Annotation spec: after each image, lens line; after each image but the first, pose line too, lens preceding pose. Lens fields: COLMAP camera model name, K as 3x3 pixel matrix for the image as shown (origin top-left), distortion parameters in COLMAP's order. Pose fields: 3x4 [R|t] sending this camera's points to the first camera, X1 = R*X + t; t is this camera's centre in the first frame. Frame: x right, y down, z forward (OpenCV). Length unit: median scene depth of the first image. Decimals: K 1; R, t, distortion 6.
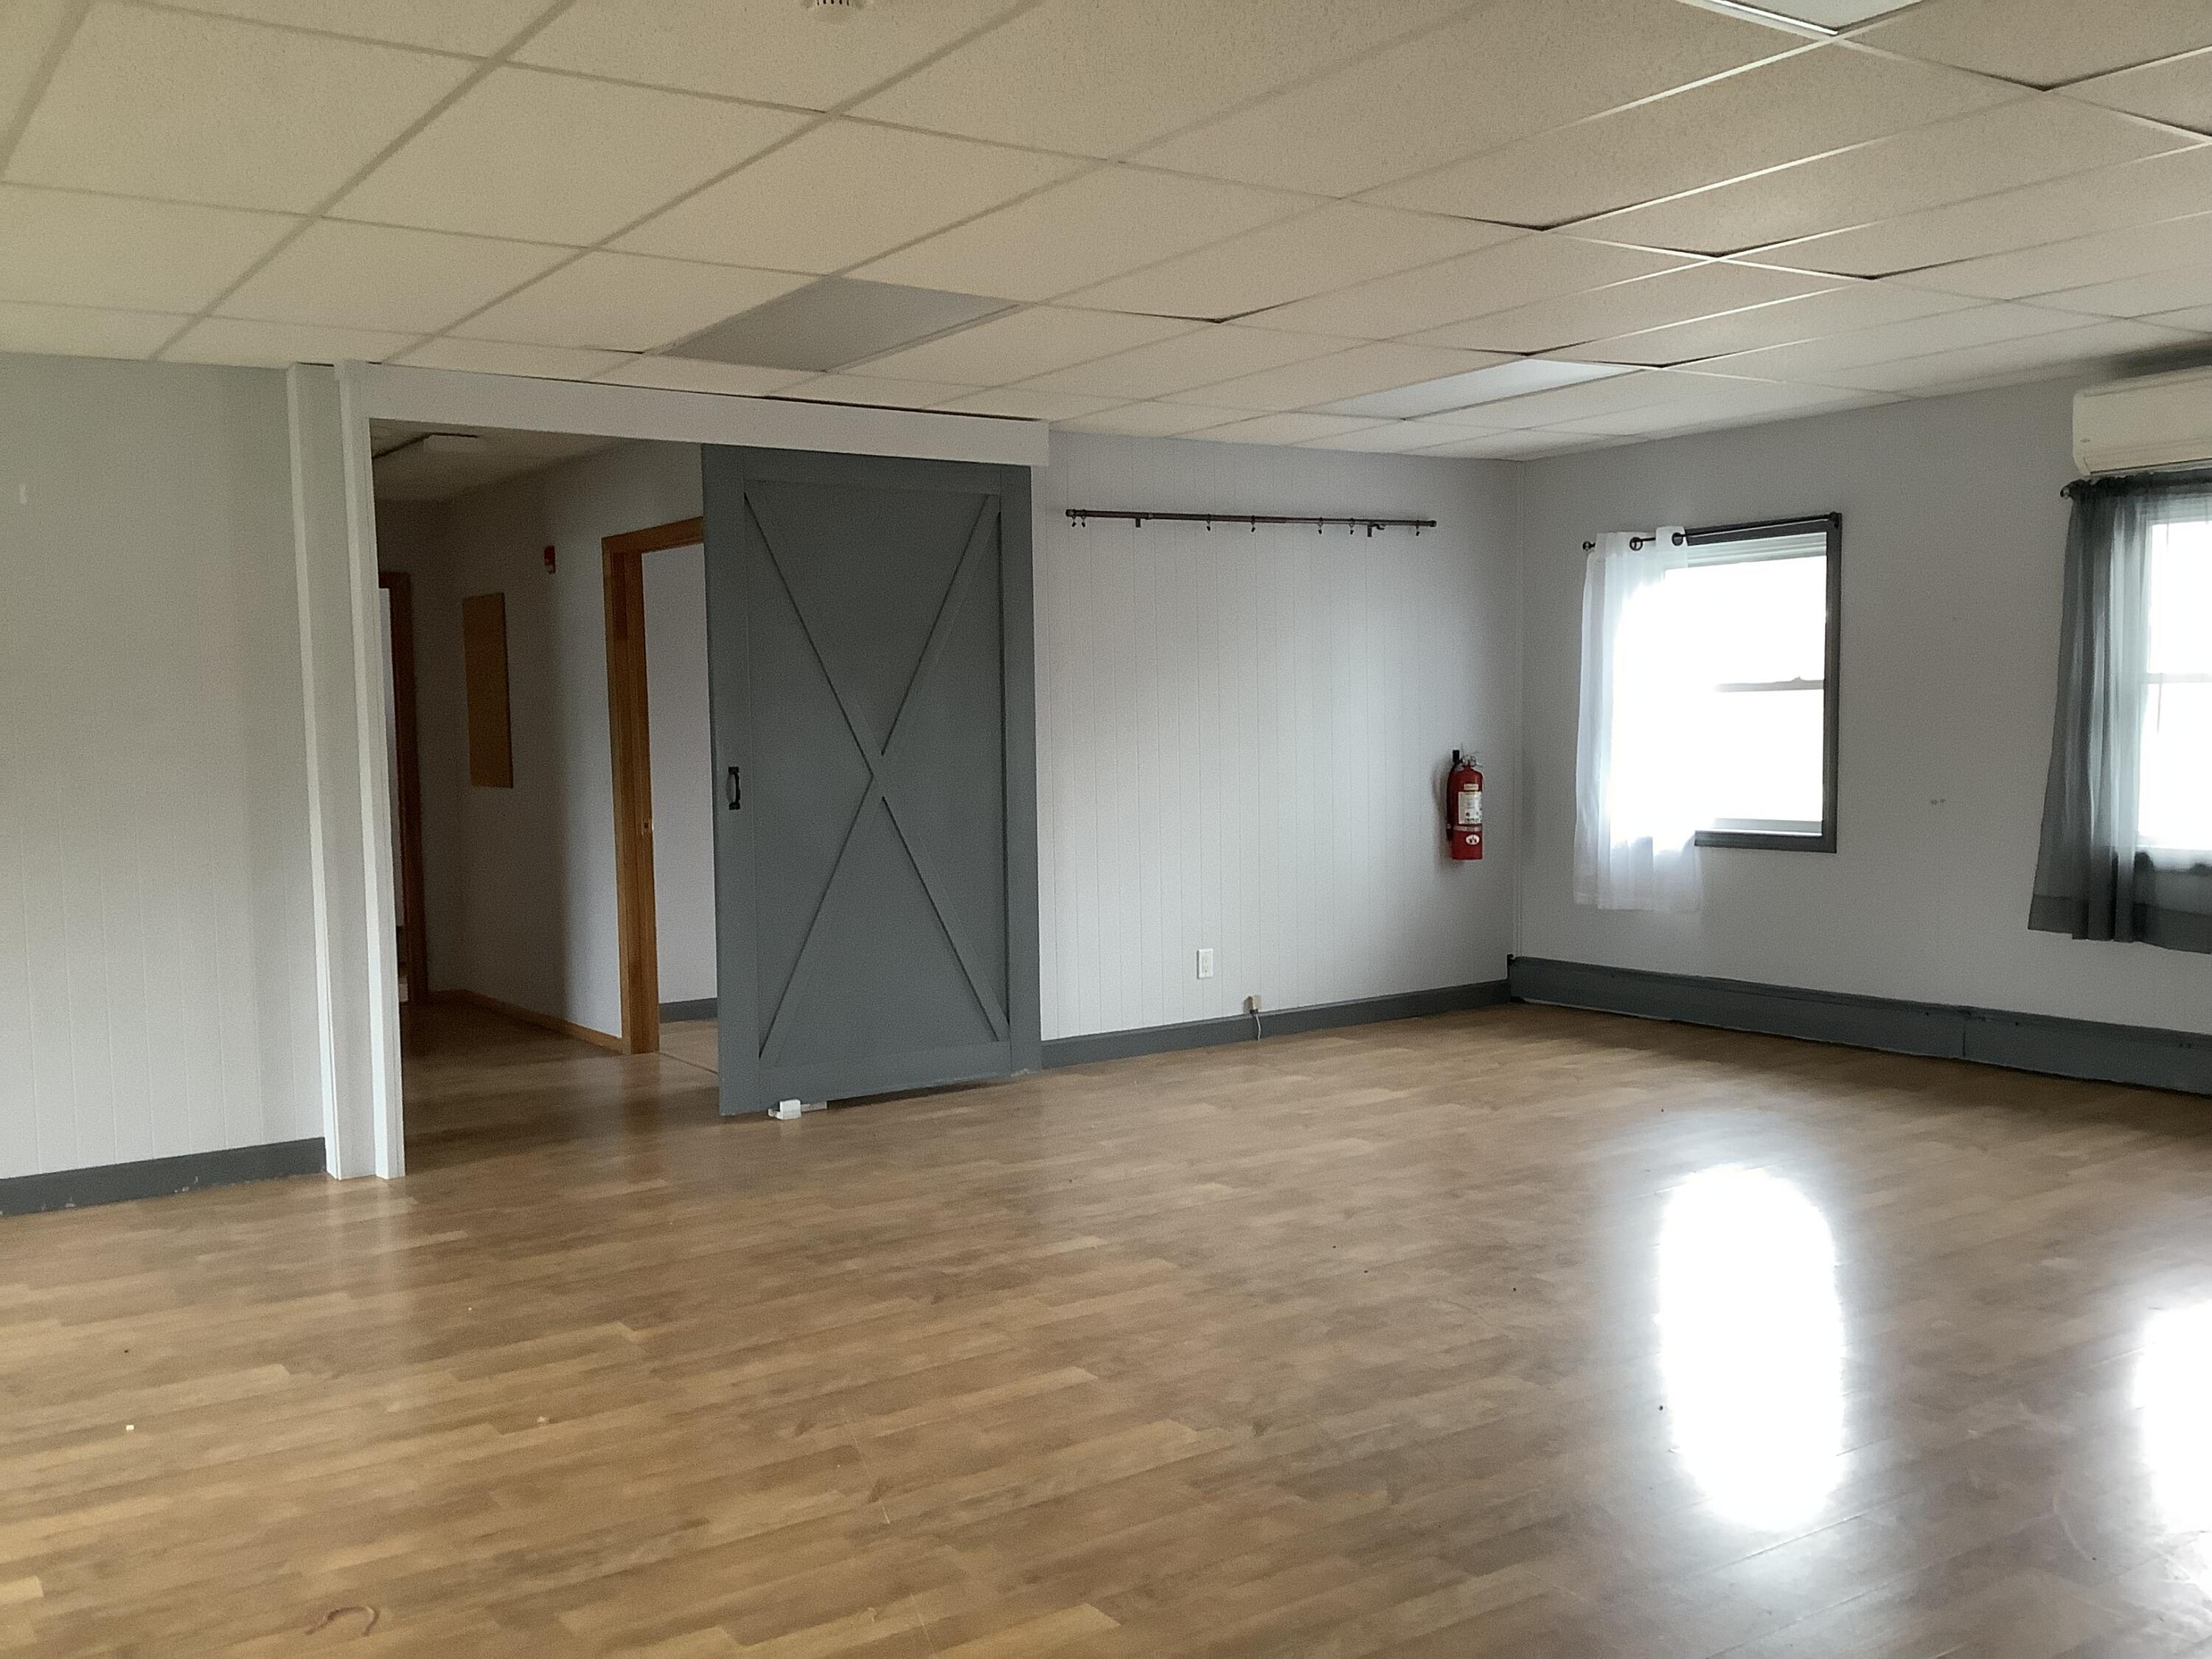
lens RADIAL K [[2002.2, 0, 1106.0], [0, 2002.2, 829.5], [0, 0, 1]] dist [0.112199, -0.202822]
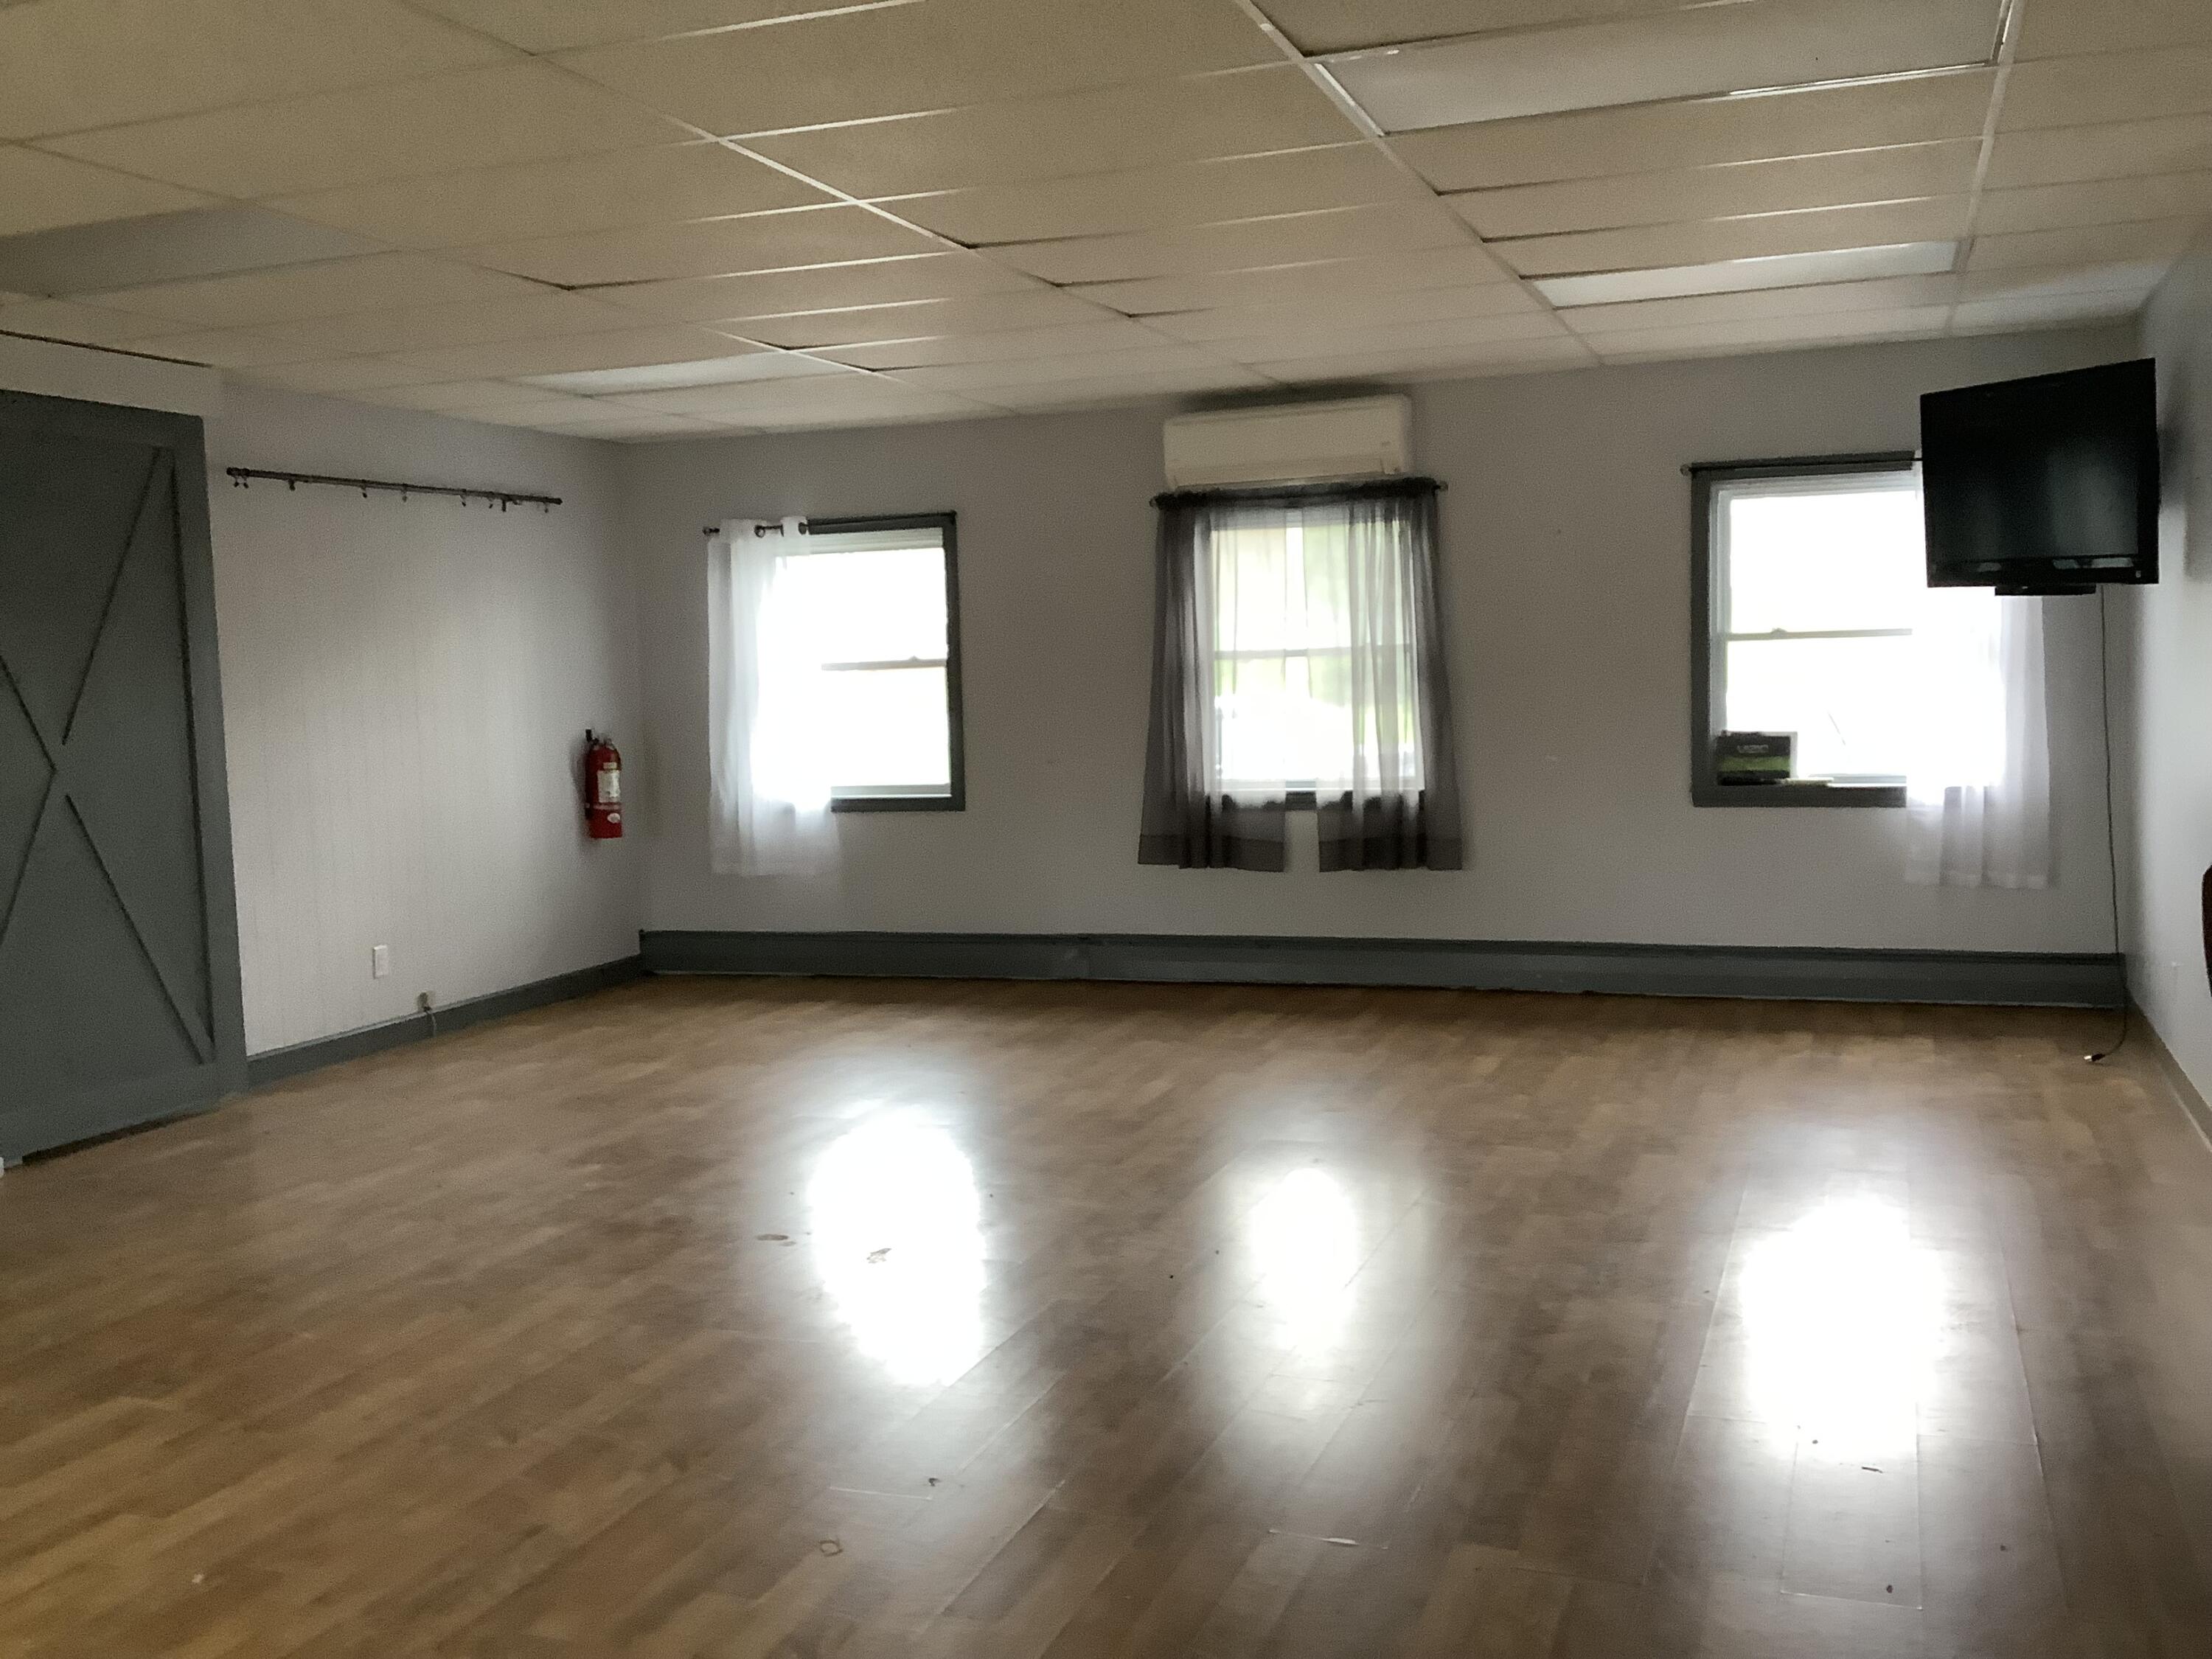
lens RADIAL K [[2028.5, 0, 1106.0], [0, 2028.5, 829.5], [0, 0, 1]] dist [0.134498, -0.300892]
pose [[0.812770, -0.051789, 0.580278, -0.241490], [0.050044, 0.998566, 0.019026, 0.004297], [-0.580431, 0.013576, 0.814196, 0.025605]]
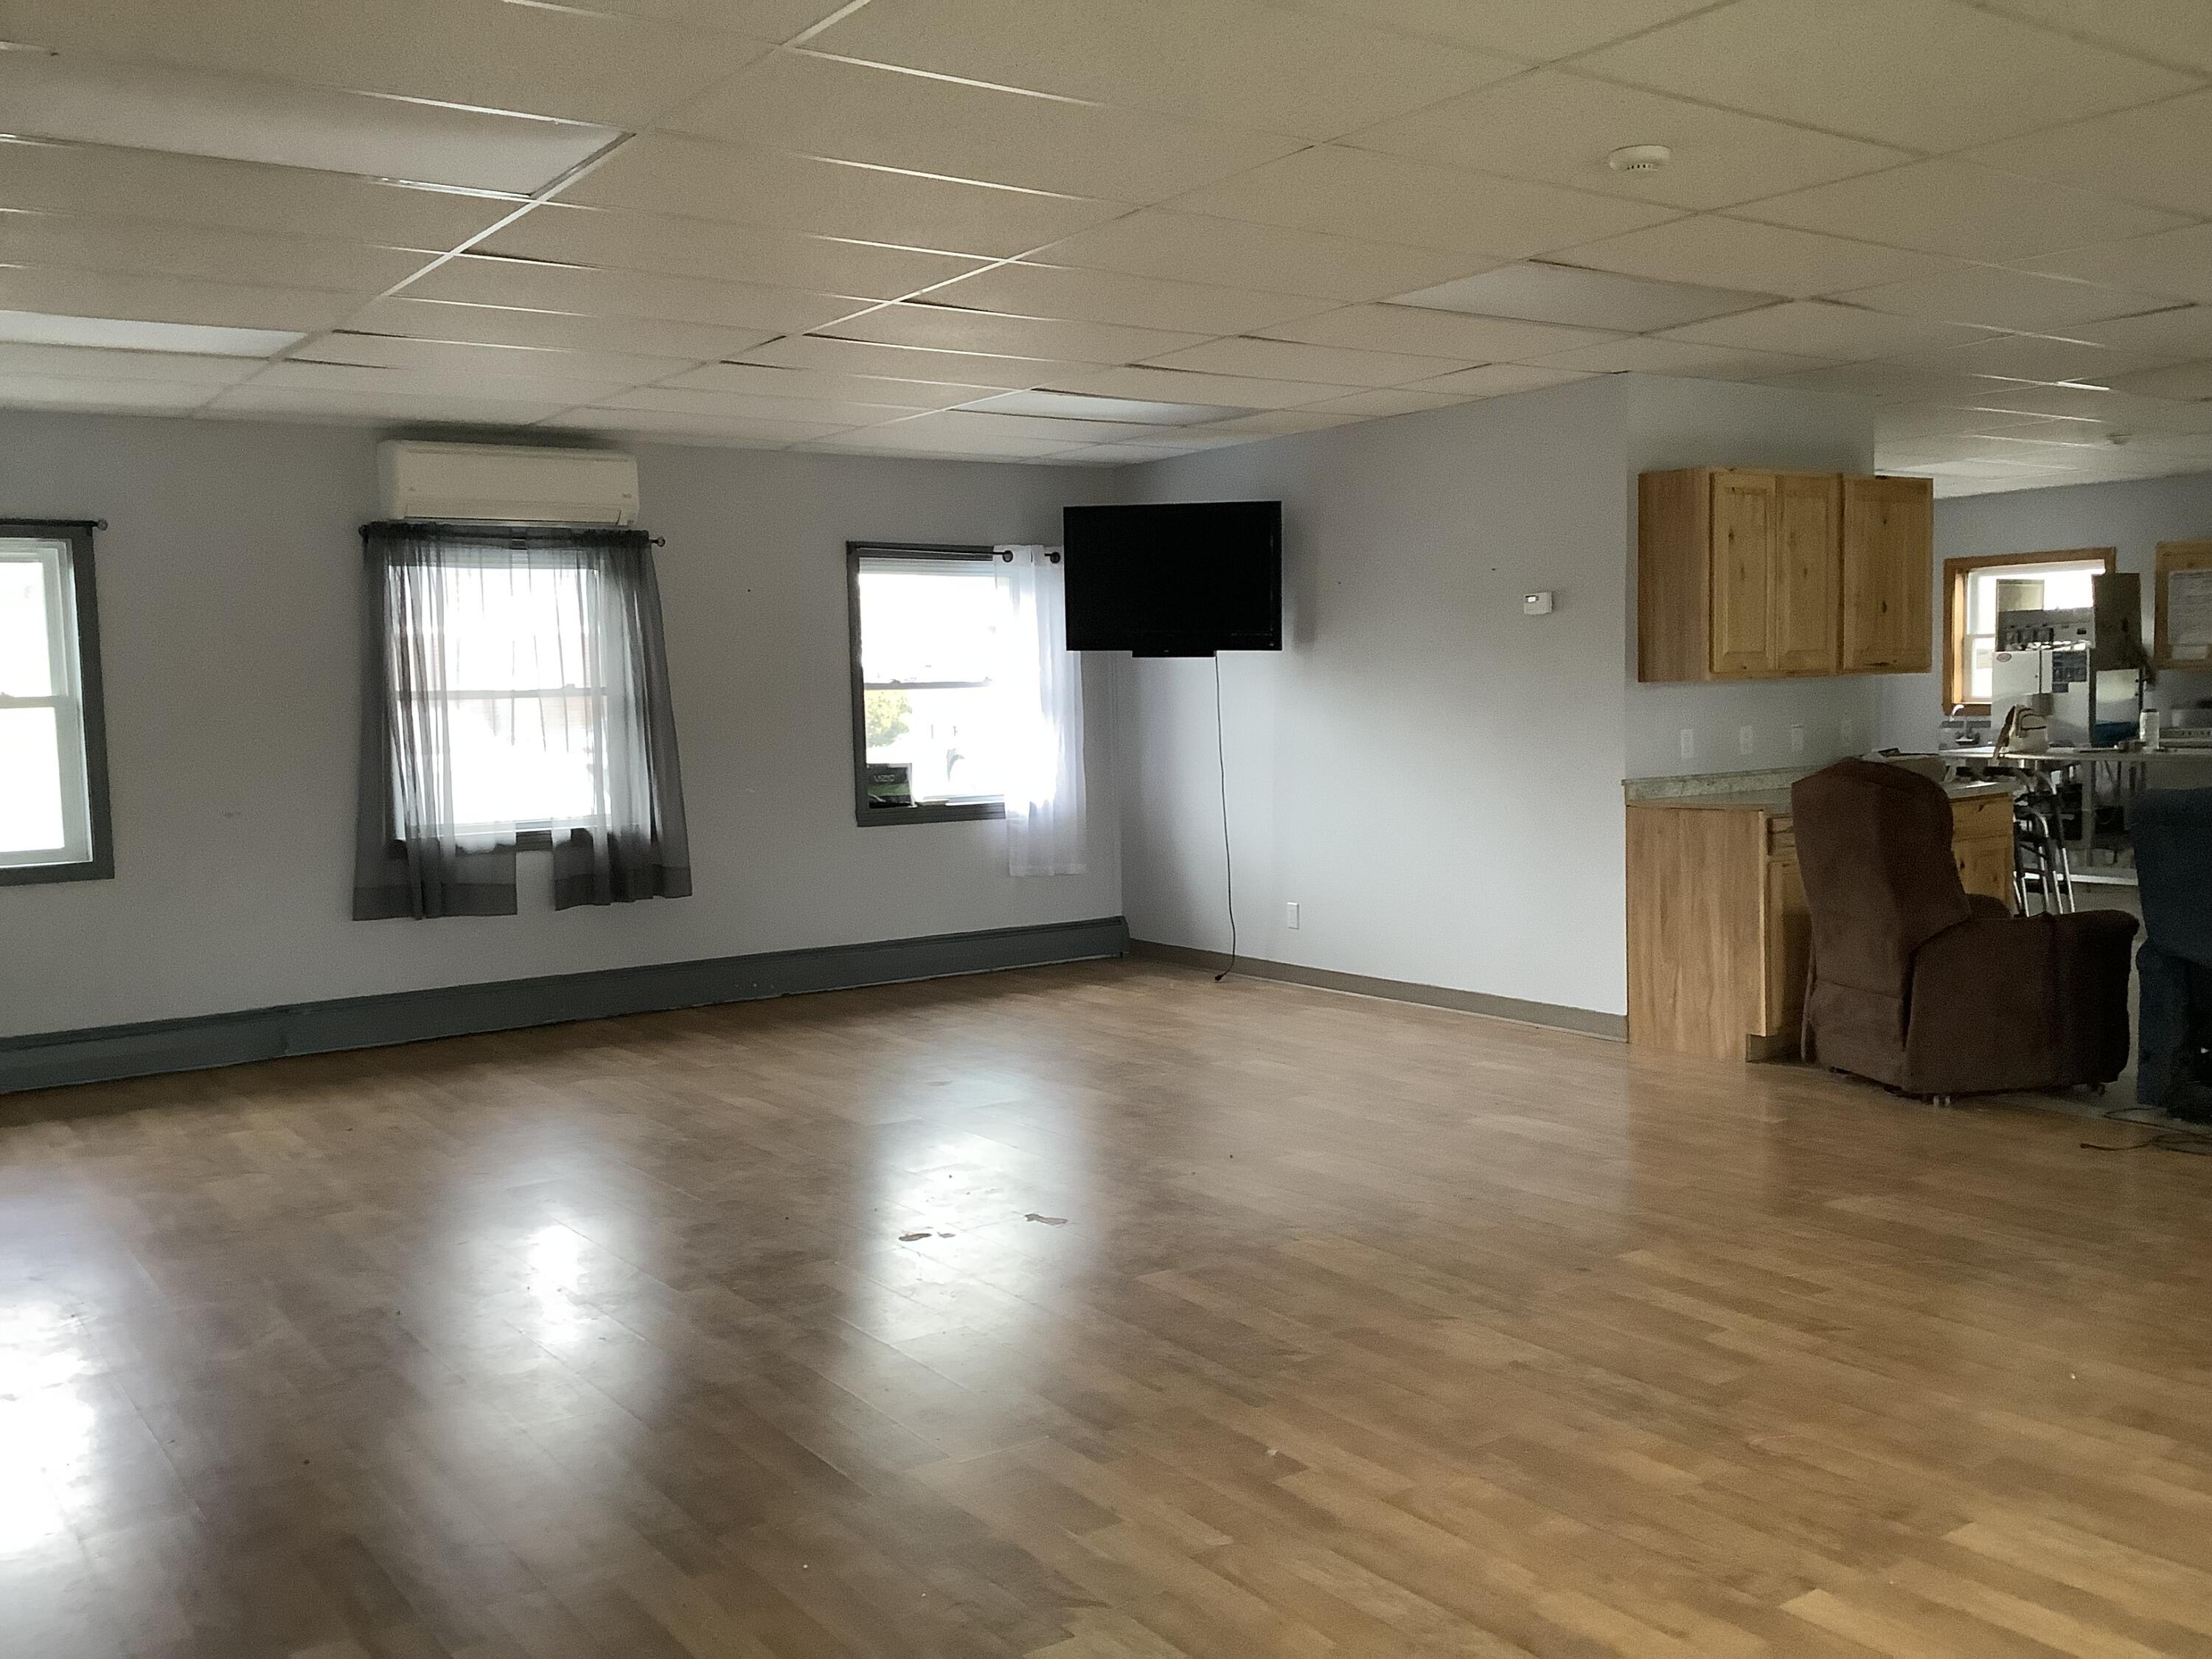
lens RADIAL K [[2028.5, 0, 1106.0], [0, 2028.5, 829.5], [0, 0, 1]] dist [0.134498, -0.300892]
pose [[-0.026415, -0.048199, 0.998488, -0.620686], [0.086647, 0.994967, 0.050321, -0.019676], [-0.995889, 0.087846, -0.022106, 0.565622]]
